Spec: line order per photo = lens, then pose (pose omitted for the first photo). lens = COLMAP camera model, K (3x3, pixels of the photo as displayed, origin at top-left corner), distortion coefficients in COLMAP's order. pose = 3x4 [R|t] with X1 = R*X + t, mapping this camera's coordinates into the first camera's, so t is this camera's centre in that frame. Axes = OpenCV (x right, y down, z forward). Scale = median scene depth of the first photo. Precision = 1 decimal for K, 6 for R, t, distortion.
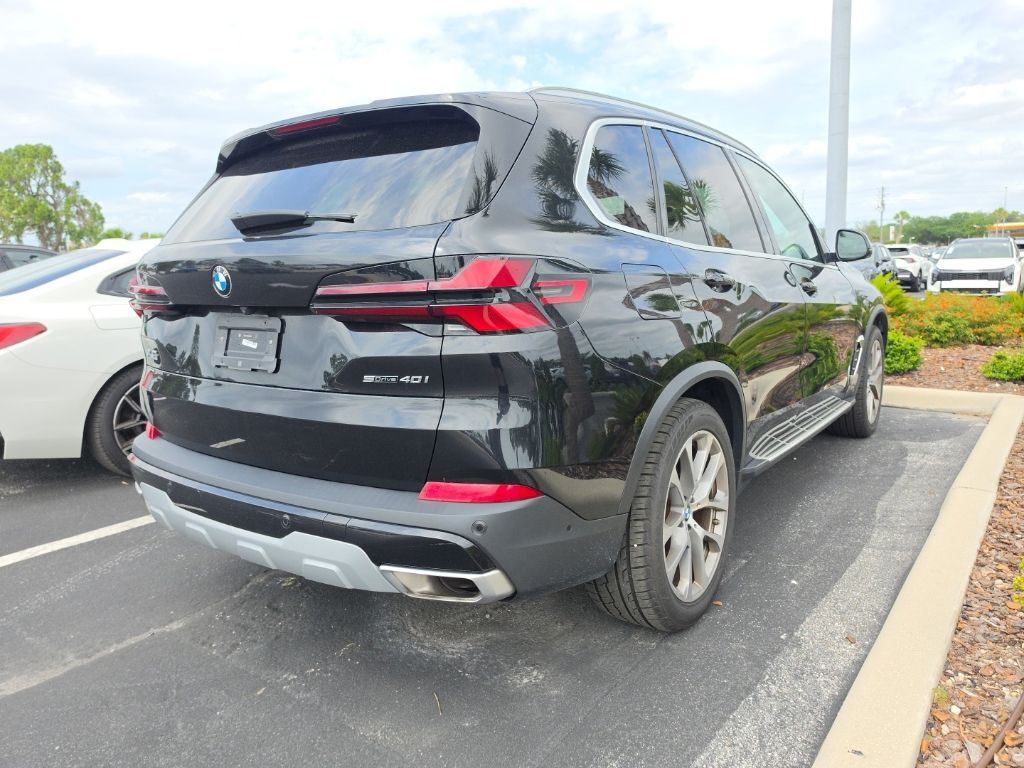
lens RADIAL K [[800.8, 0, 512.0], [0, 800.8, 384.0], [0, 0, 1]] dist [0.007019, -0.011200]
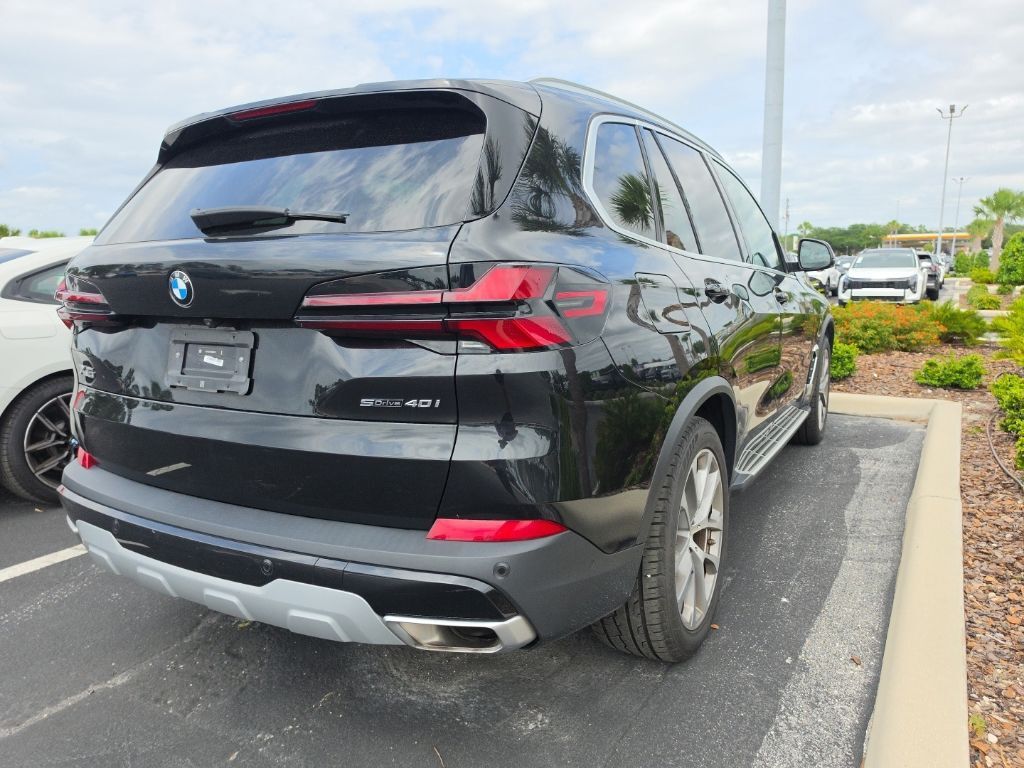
lens RADIAL K [[791.0, 0, 521.9], [0, 791.0, 400.0], [0, 0, 1]] dist [-0.008874, 0.007048]
pose [[0.991812, -0.010213, 0.127301, -0.093684], [0.008024, 0.999811, 0.017695, -0.017969], [-0.127458, -0.016528, 0.991706, 0.096112]]
